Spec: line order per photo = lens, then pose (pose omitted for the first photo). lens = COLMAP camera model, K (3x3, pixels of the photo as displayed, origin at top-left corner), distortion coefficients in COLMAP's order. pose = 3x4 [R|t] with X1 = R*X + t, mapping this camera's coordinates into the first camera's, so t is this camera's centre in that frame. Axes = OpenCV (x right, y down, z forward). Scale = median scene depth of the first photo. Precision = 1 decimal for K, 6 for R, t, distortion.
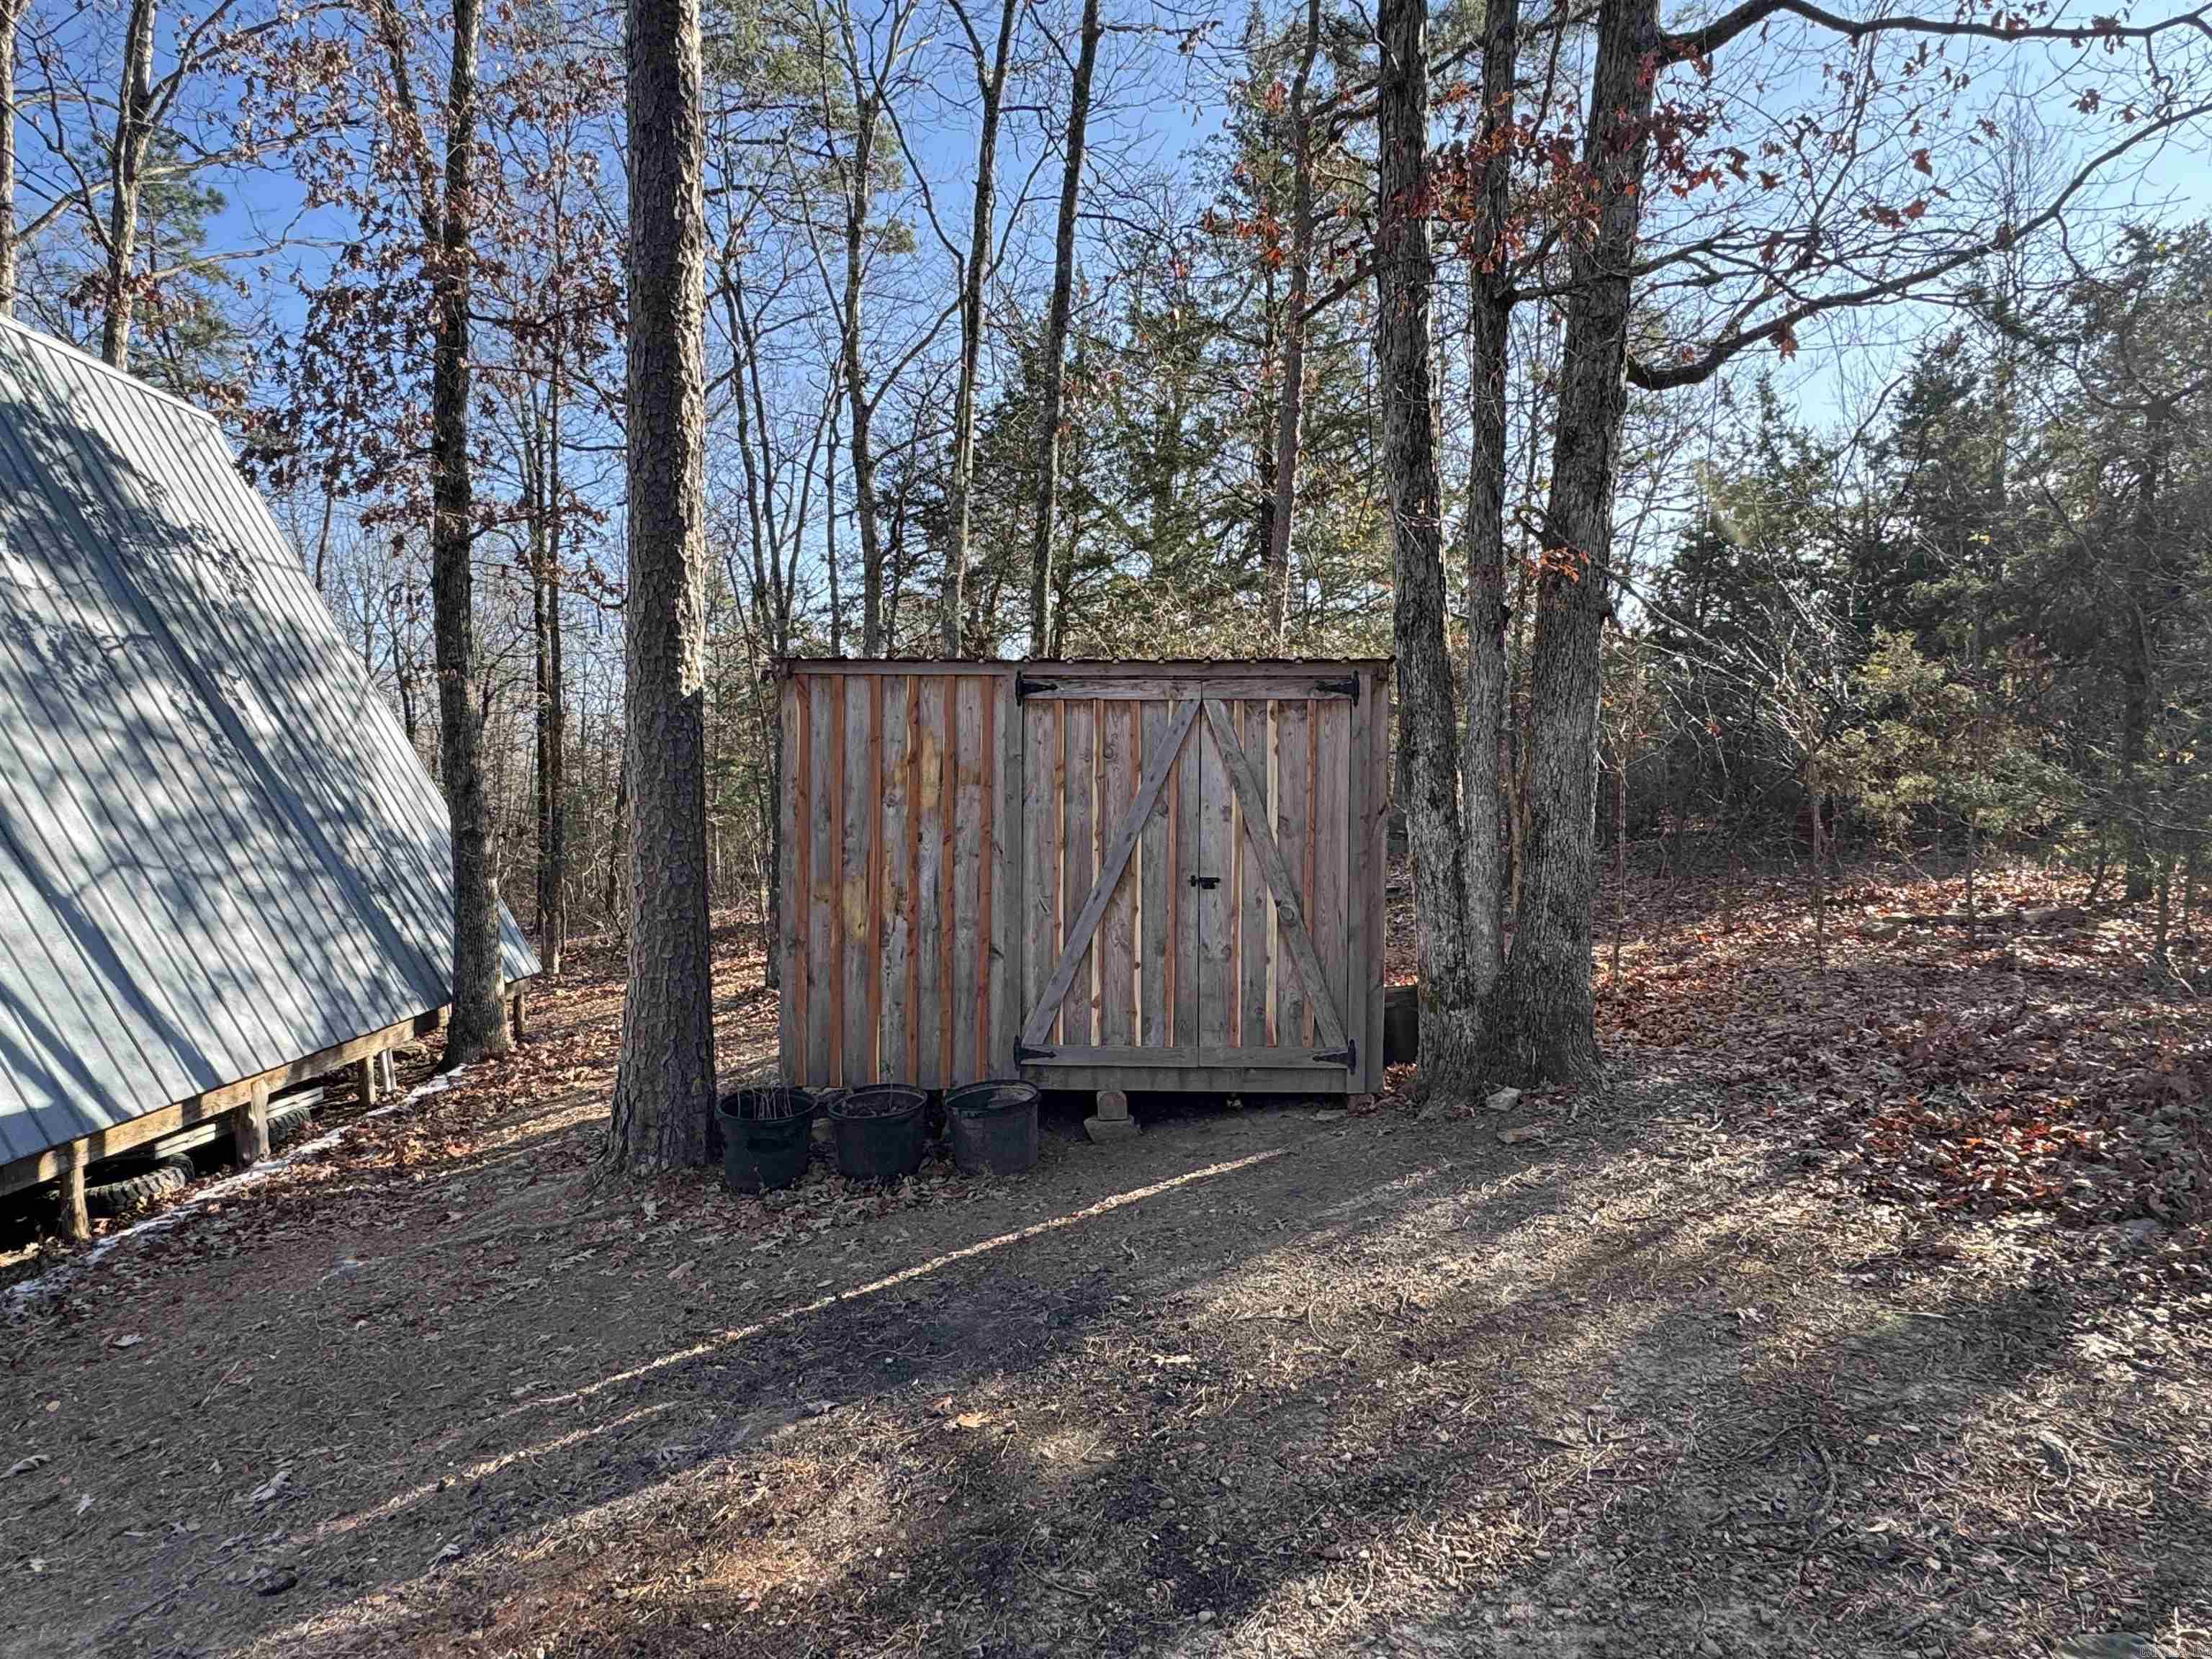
lens RADIAL K [[1295.1, 0, 1108.6], [0, 1295.1, 823.1], [0, 0, 1]] dist [-0.001759, -0.000144]
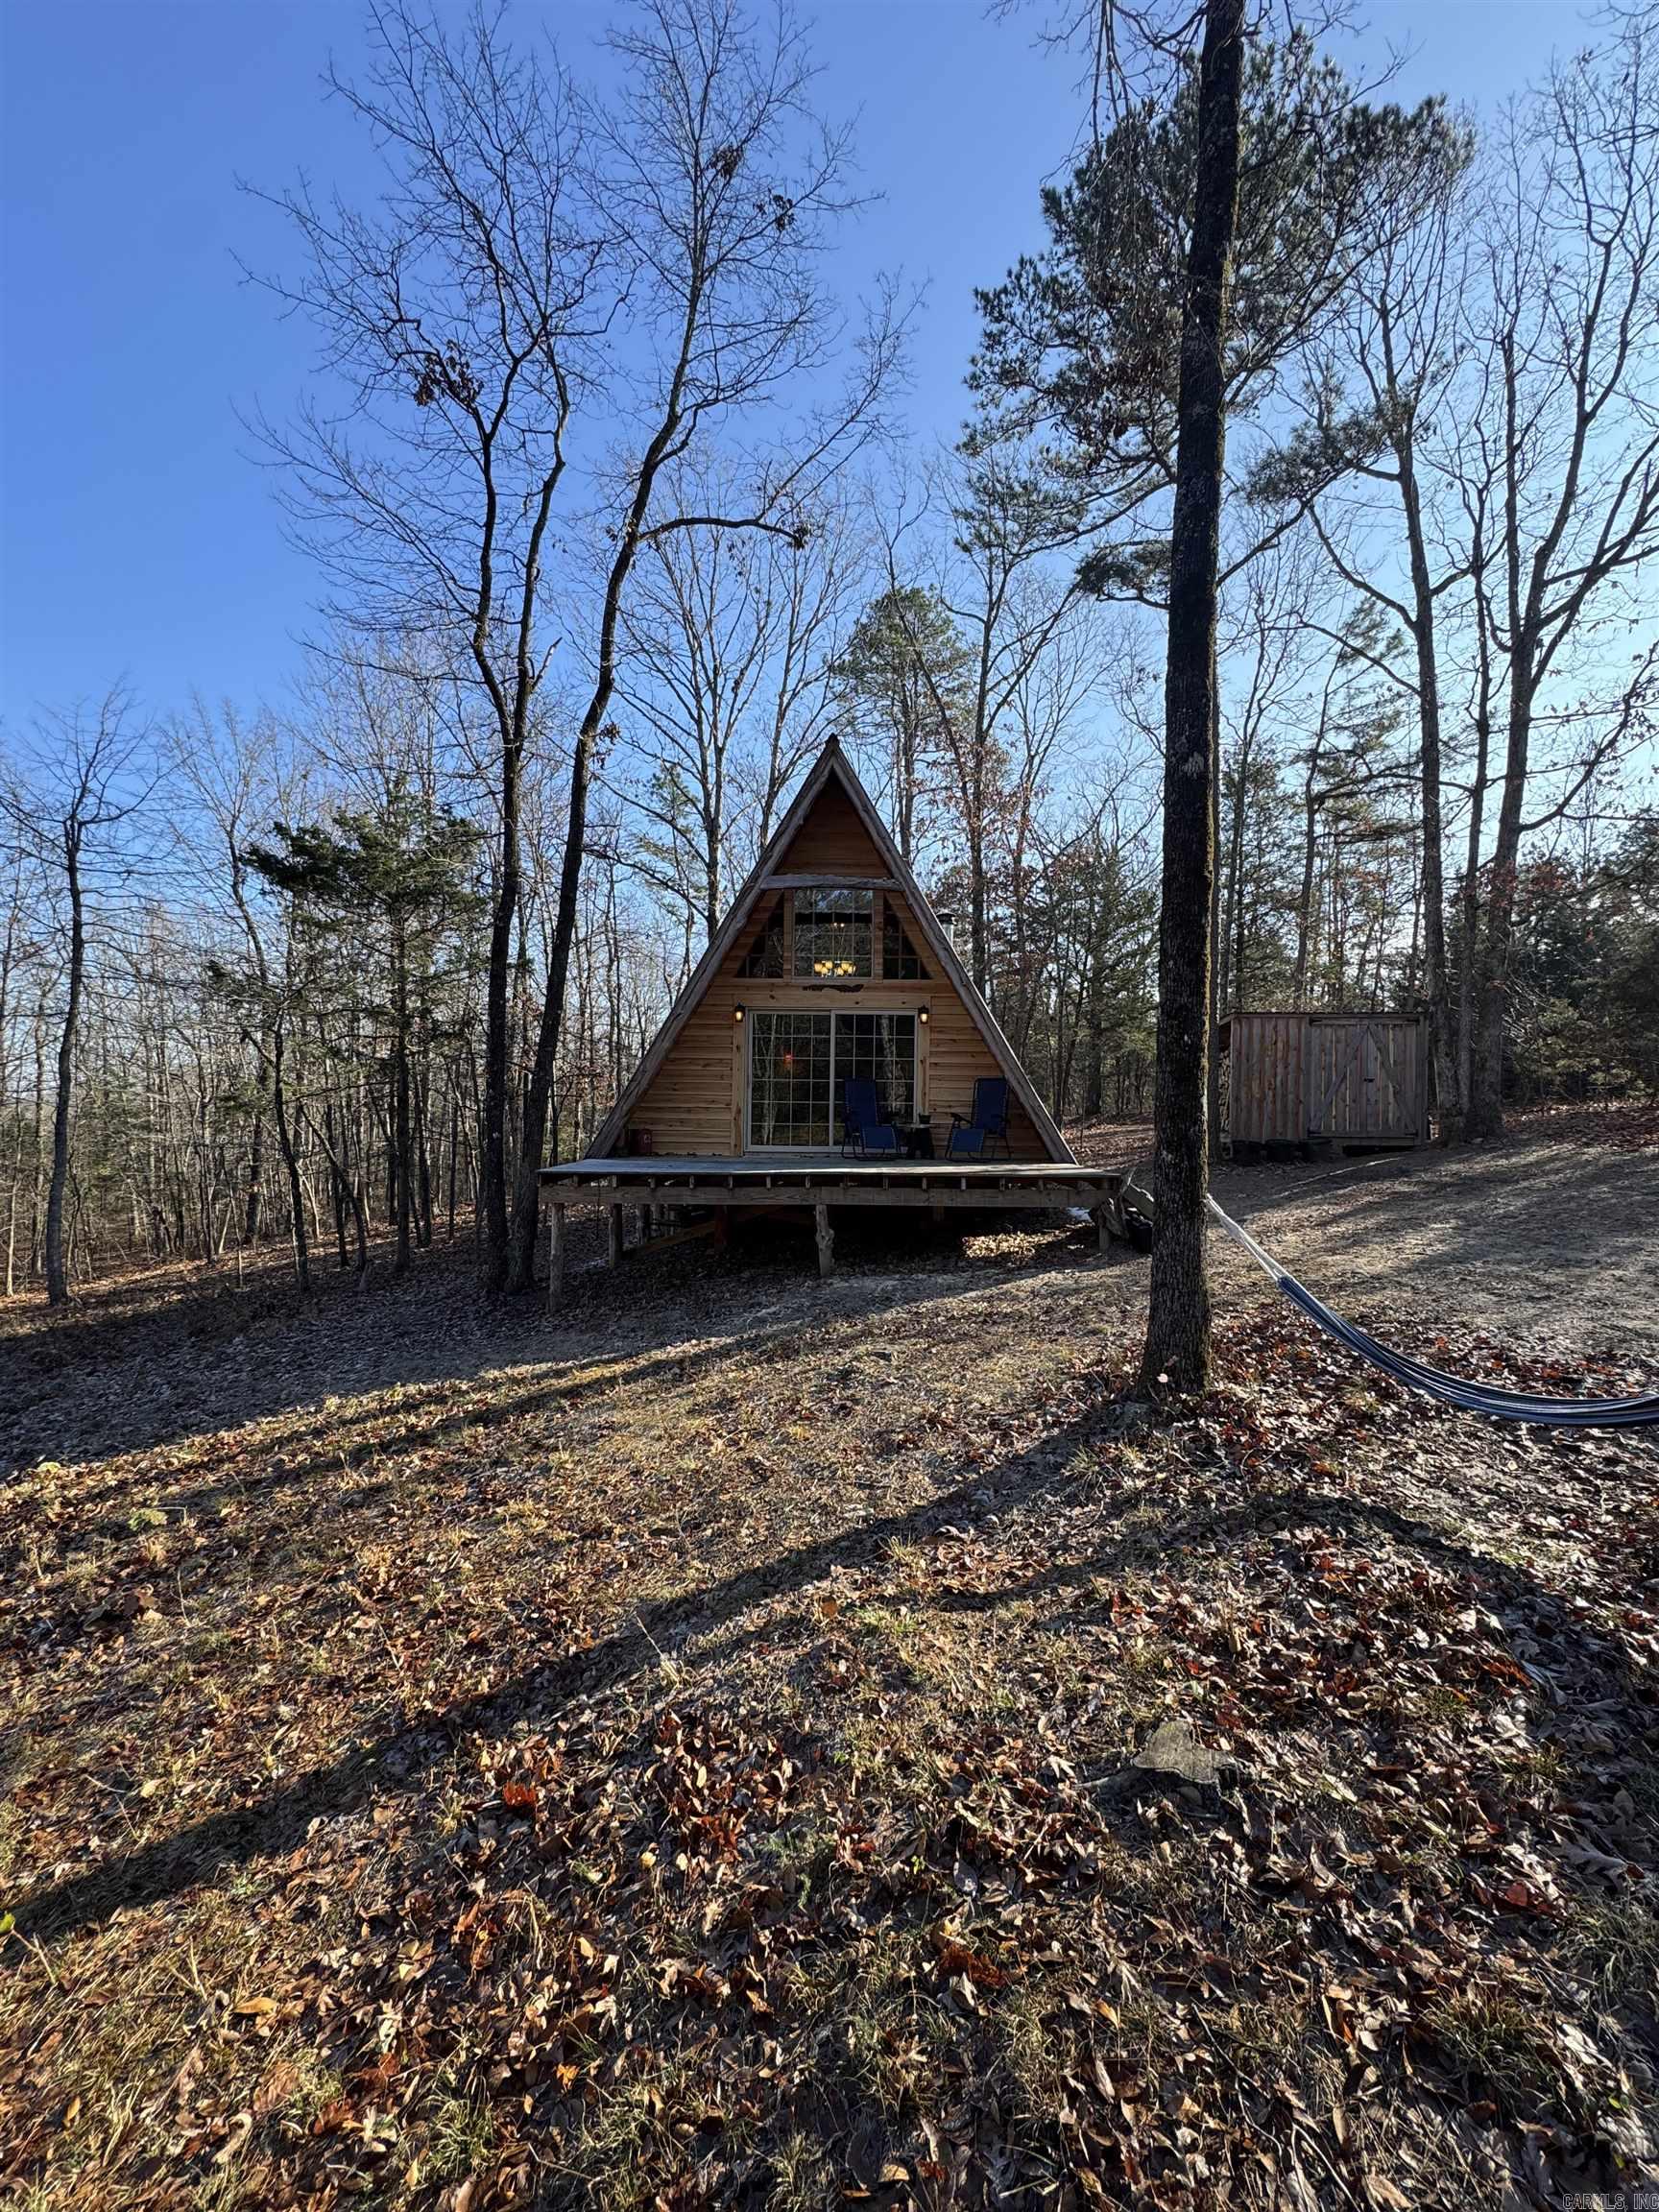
lens RADIAL K [[886.4, 0, 827.5], [0, 886.4, 1114.1], [0, 0, 1]] dist [0.000882, 0.000048]
pose [[0.996958, 0.007417, -0.077590, -1.222203], [-0.007795, 0.999959, -0.004576, 0.166279], [0.077553, 0.005167, 0.996975, -1.463740]]
